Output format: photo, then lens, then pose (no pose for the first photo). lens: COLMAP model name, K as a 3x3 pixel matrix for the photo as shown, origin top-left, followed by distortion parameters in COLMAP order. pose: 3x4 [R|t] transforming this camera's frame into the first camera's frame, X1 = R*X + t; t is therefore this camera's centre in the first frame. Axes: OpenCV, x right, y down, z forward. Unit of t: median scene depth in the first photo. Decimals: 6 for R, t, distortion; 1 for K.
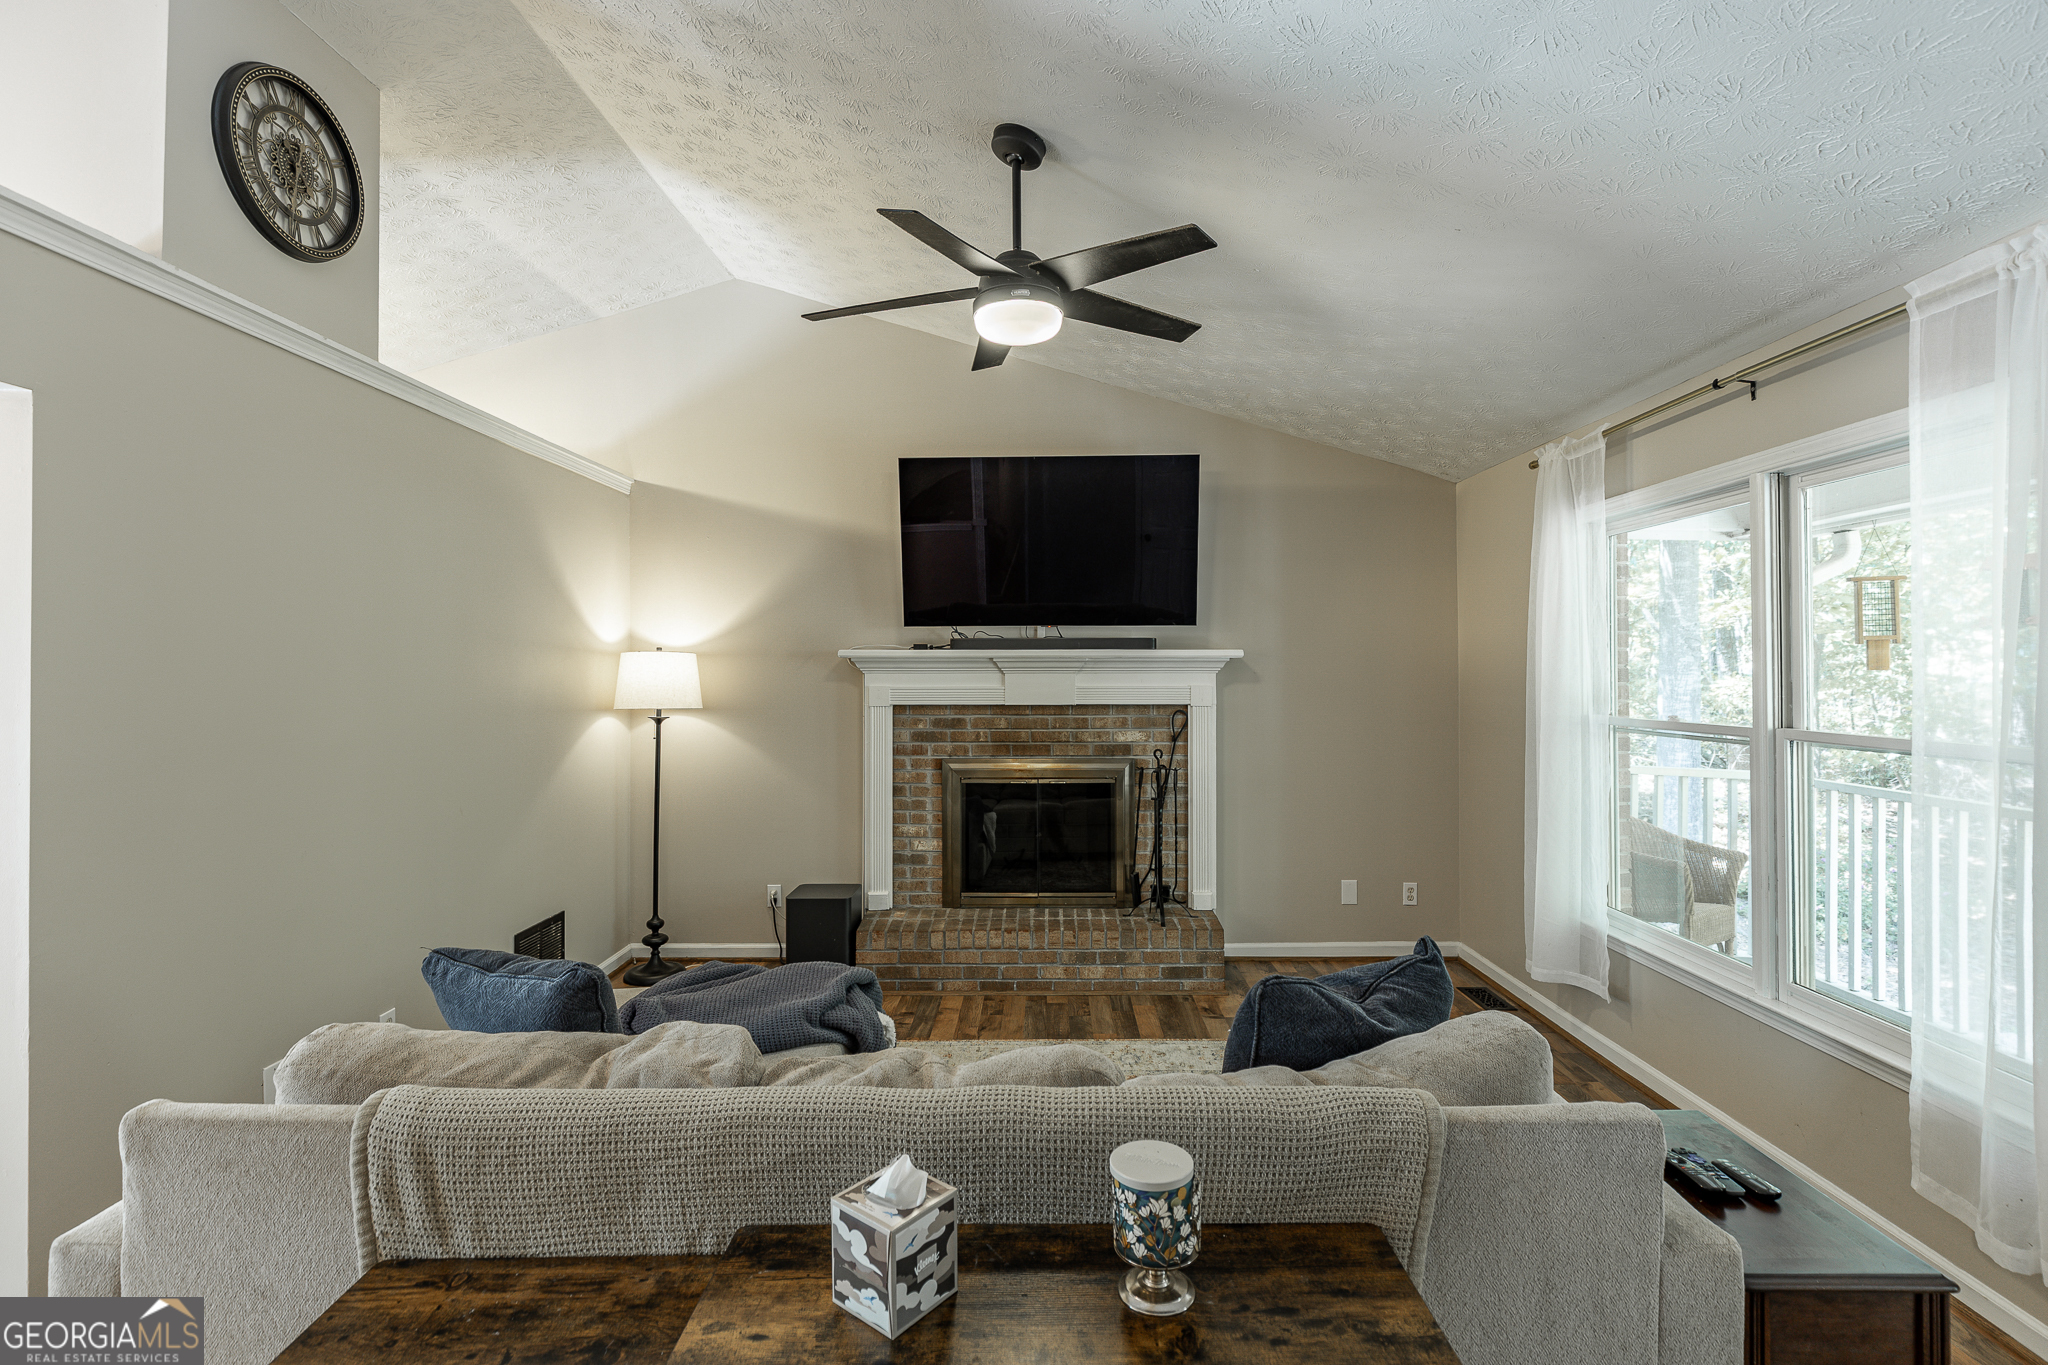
lens RADIAL K [[944.2, 0, 1021.7], [0, 944.2, 667.8], [0, 0, 1]] dist [0.000274, -0.000859]
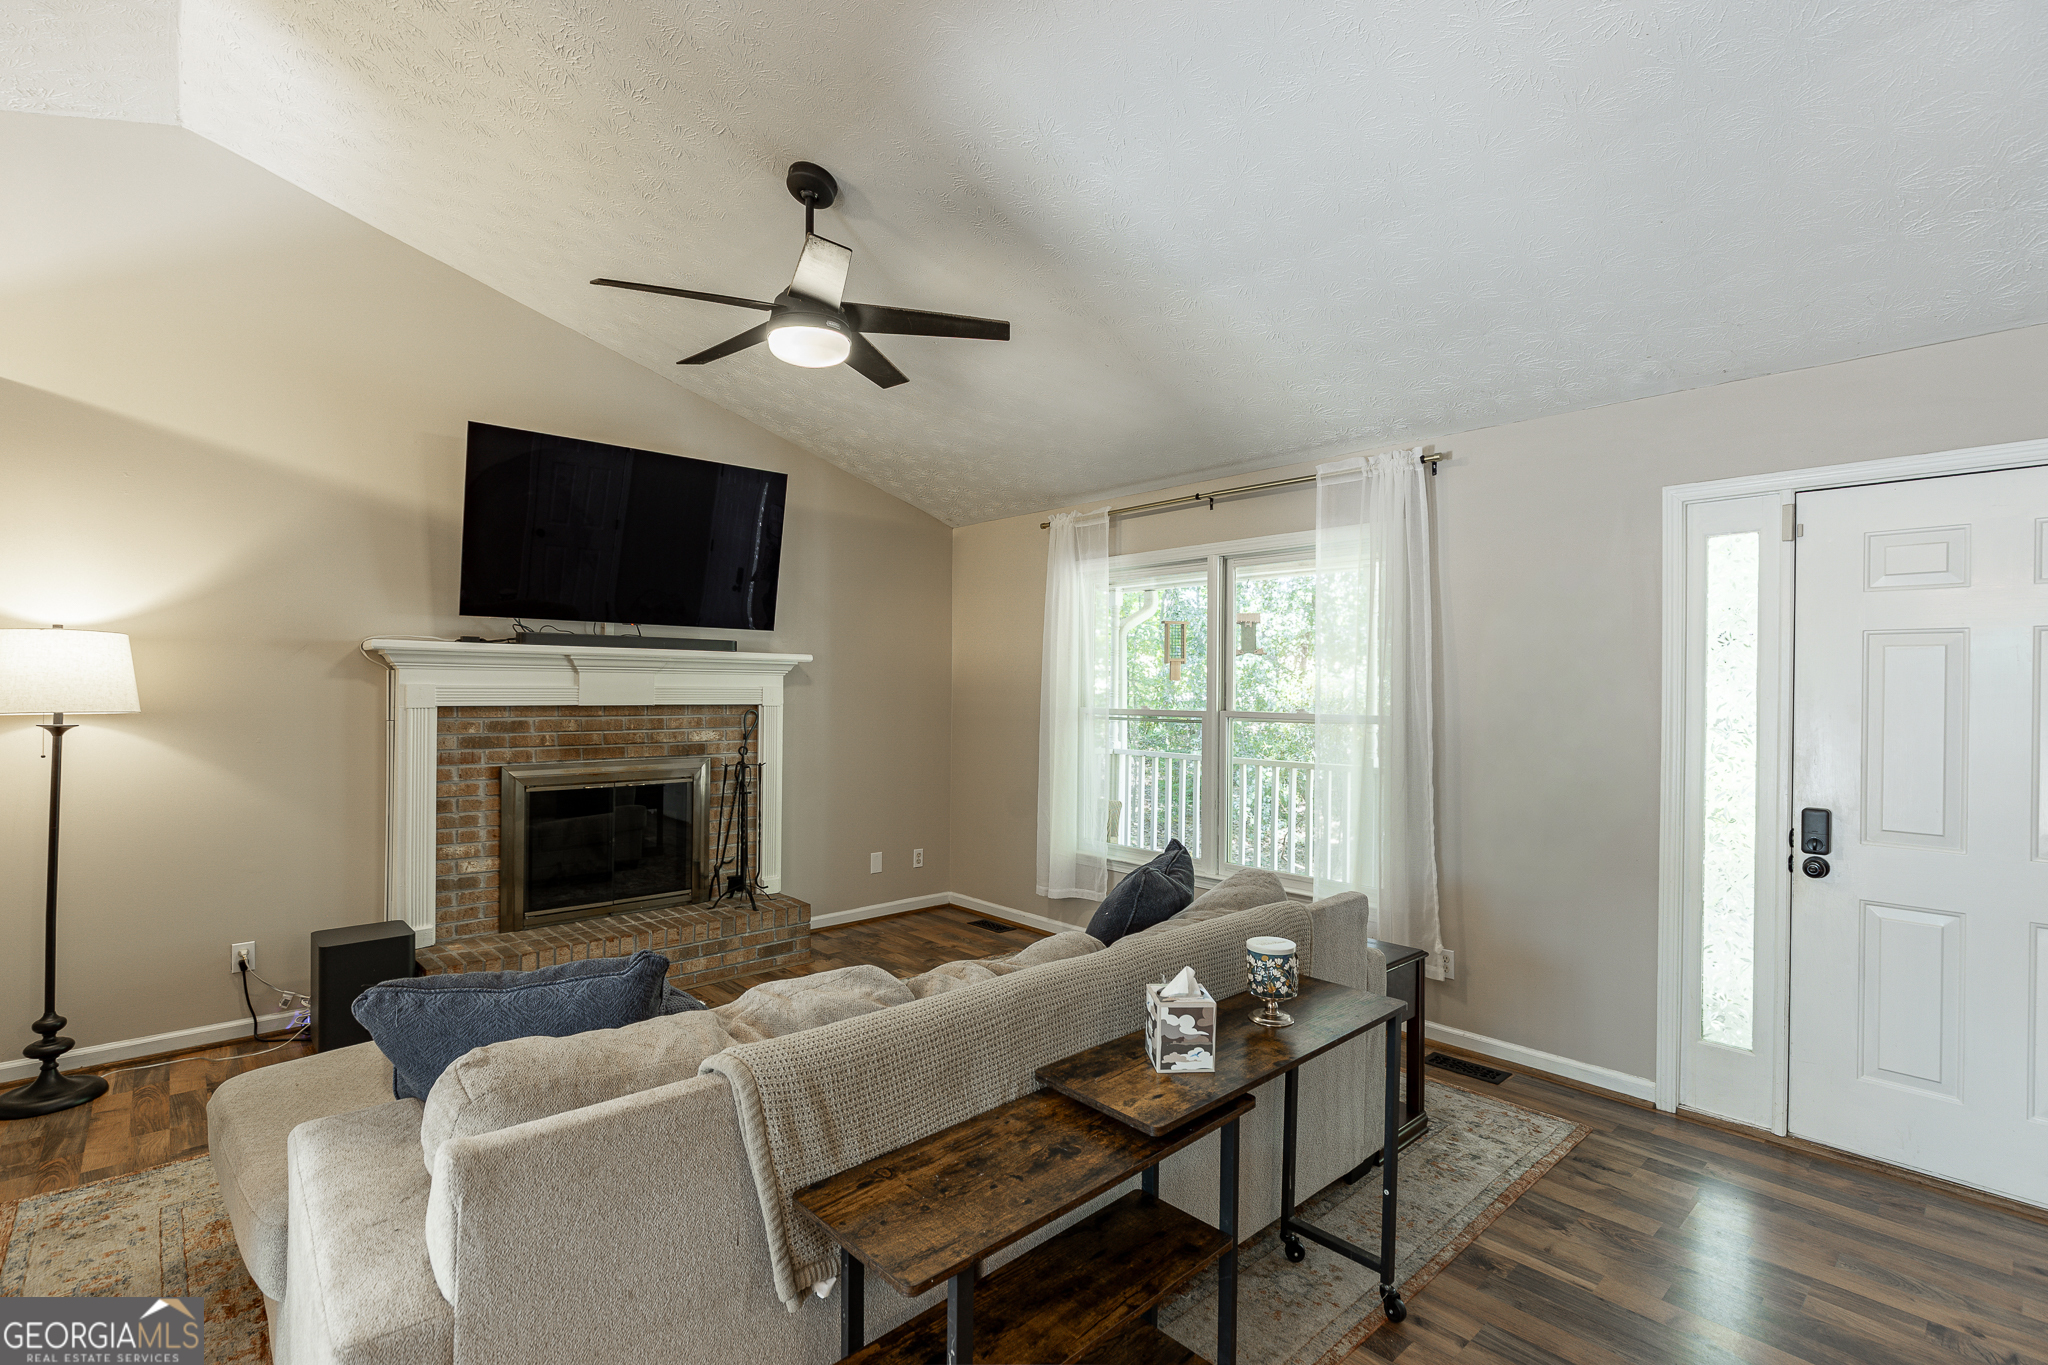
lens RADIAL K [[944.2, 0, 1017.2], [0, 944.2, 693.1], [0, 0, 1]] dist [0.000274, -0.000859]
pose [[0.732681, 0.004516, 0.680557, -0.340252], [-0.011766, 0.999913, 0.006032, 0.016343], [-0.680470, -0.012427, 0.732670, 0.016962]]
